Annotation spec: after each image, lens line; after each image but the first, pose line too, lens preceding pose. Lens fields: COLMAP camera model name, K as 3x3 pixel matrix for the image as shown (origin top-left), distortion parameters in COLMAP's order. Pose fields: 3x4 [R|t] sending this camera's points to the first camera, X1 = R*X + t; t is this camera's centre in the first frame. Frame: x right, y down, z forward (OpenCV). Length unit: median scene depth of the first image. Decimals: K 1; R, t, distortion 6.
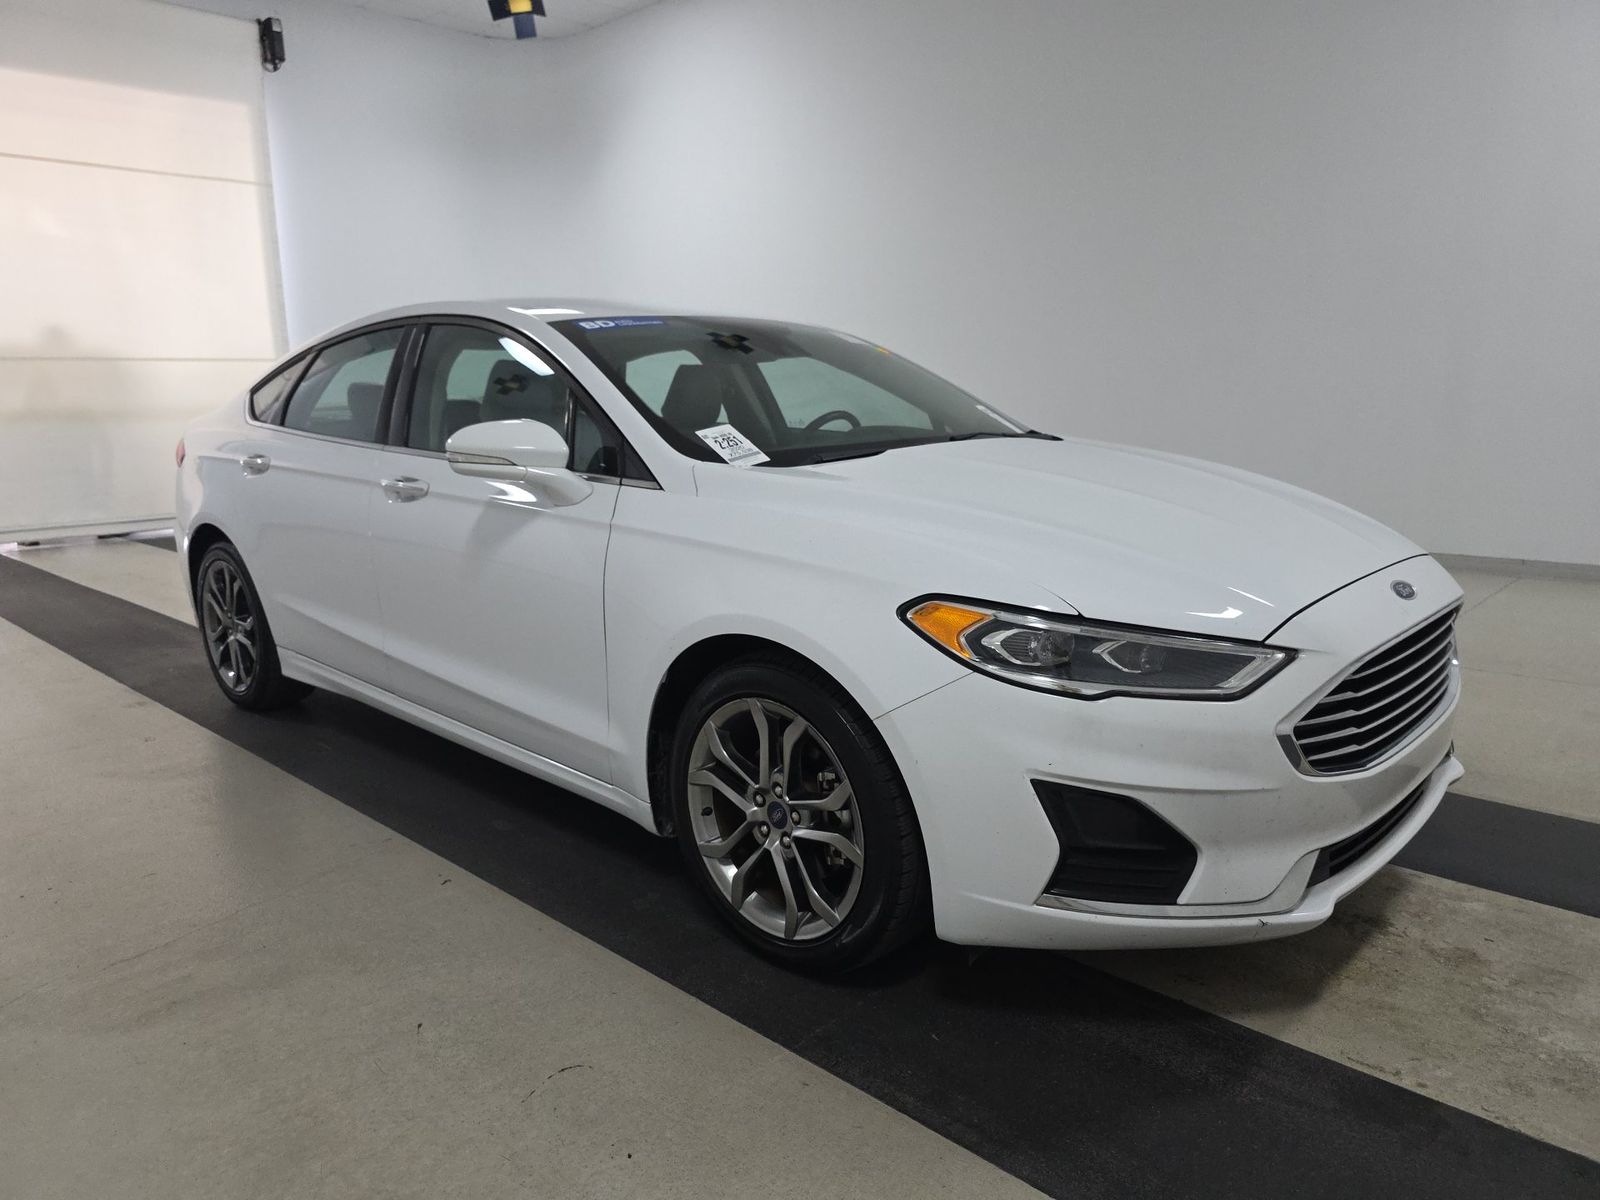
lens RADIAL K [[1100.1, 0, 800.5], [0, 1100.1, 580.5], [0, 0, 1]] dist [0.021683, -0.002224]
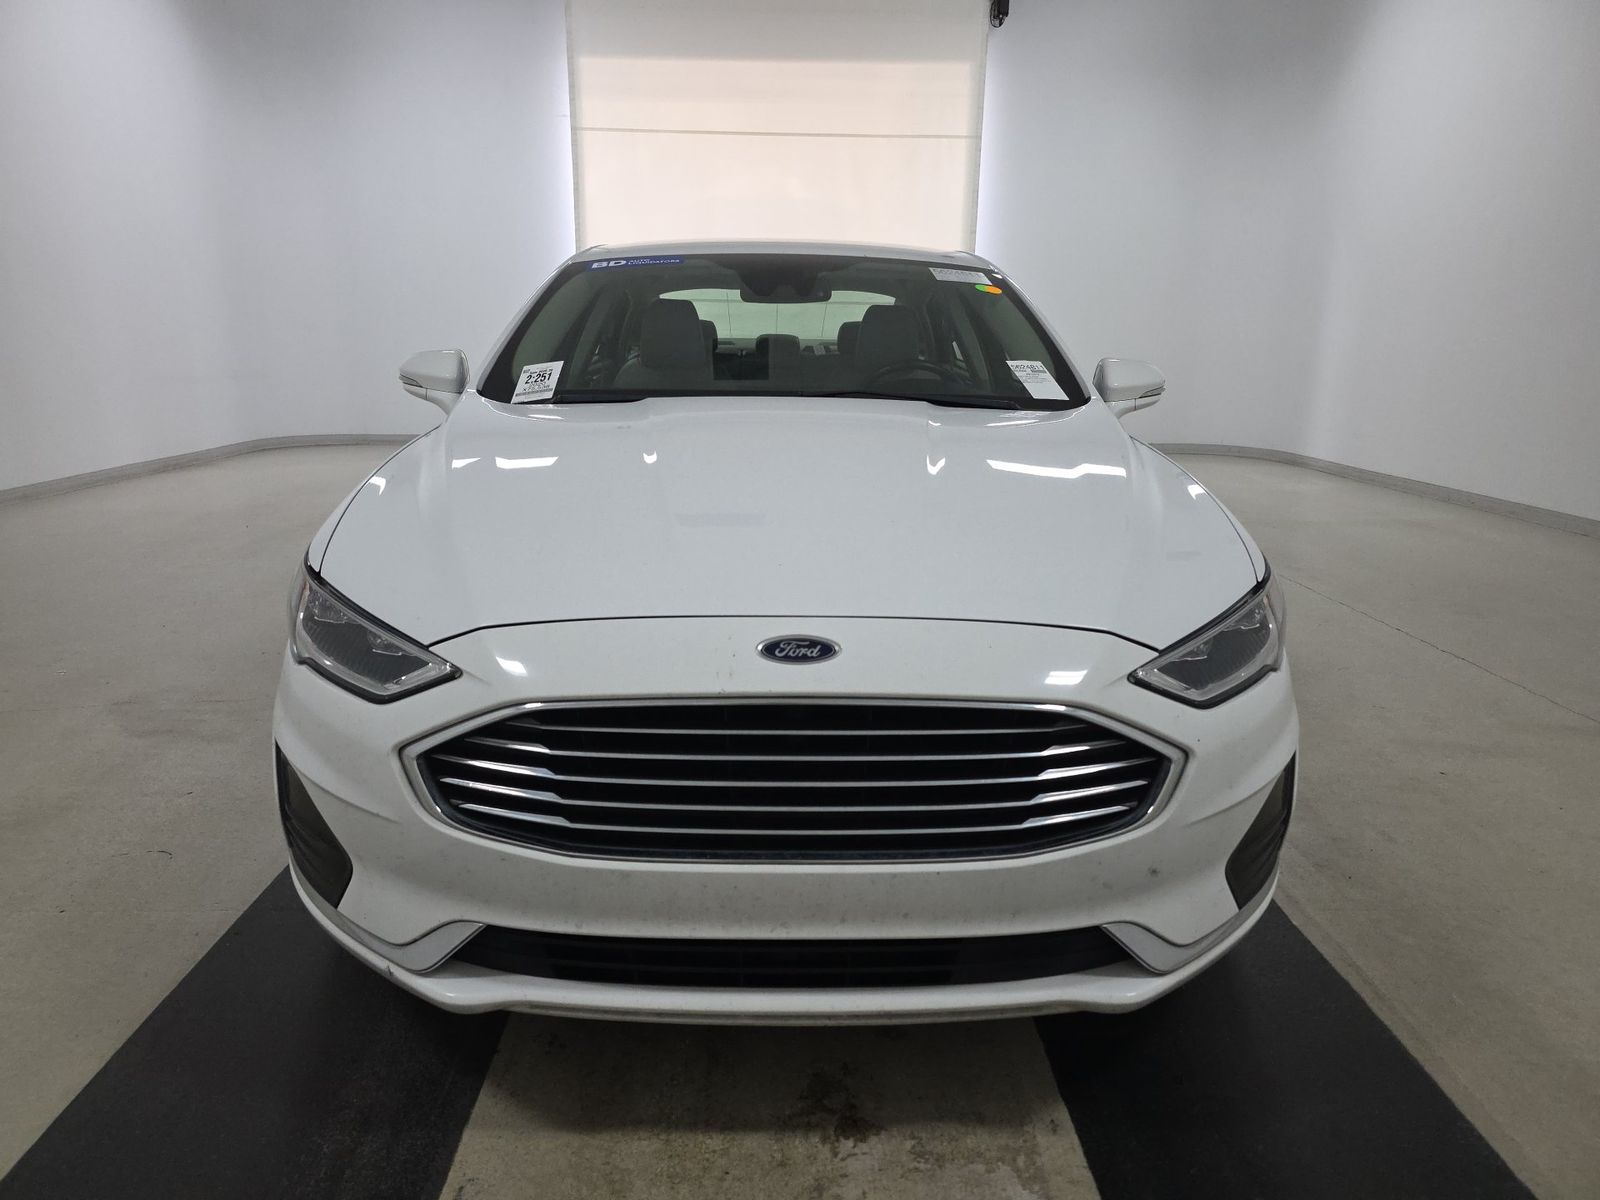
lens RADIAL K [[1100.1, 0, 800.5], [0, 1100.1, 580.5], [0, 0, 1]] dist [0.021683, -0.002224]
pose [[0.694489, 0.186371, -0.694947, 0.931216], [-0.151306, 0.982102, 0.112175, -0.101007], [0.703415, 0.027245, 0.710257, 0.487528]]
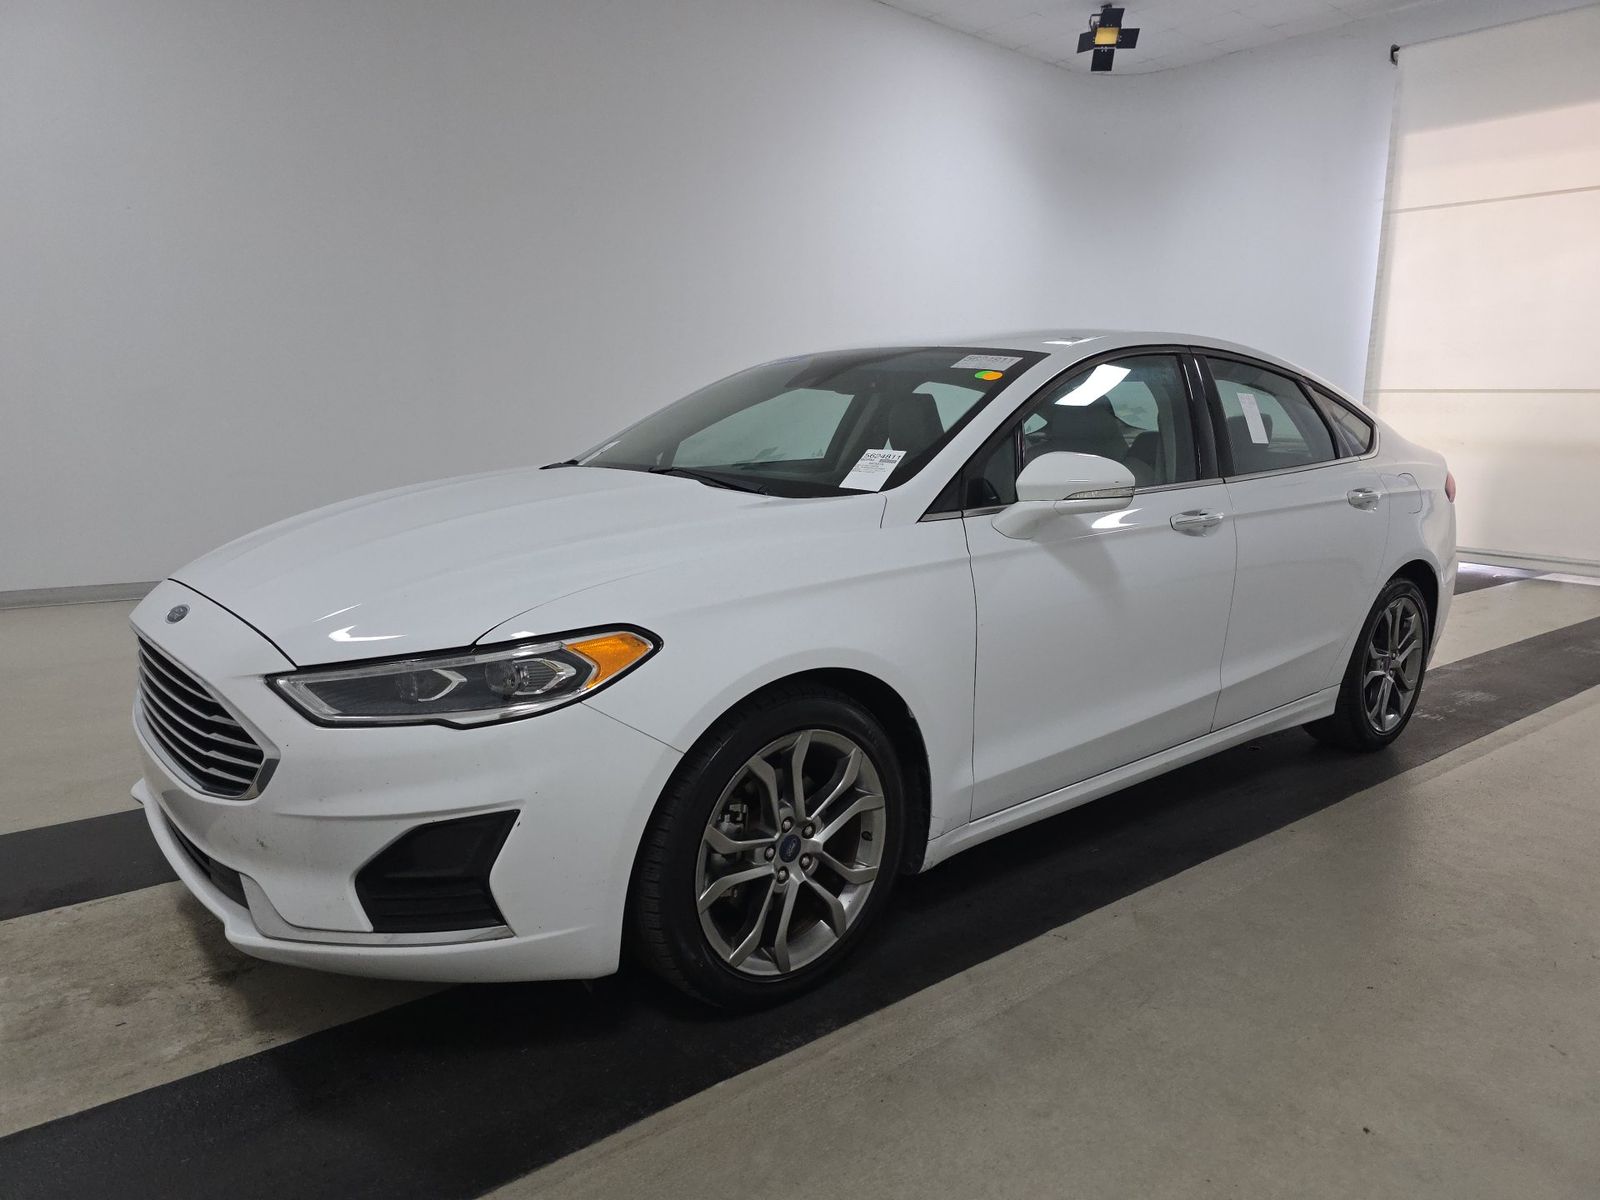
lens RADIAL K [[1101.8, 0, 792.8], [0, 1101.8, 599.5], [0, 0, 1]] dist [0.023896, 0.001508]
pose [[-0.135720, 0.177032, -0.974802, 1.356015], [-0.191016, 0.960771, 0.201079, -0.295436], [0.972159, 0.213494, -0.096580, 1.529069]]
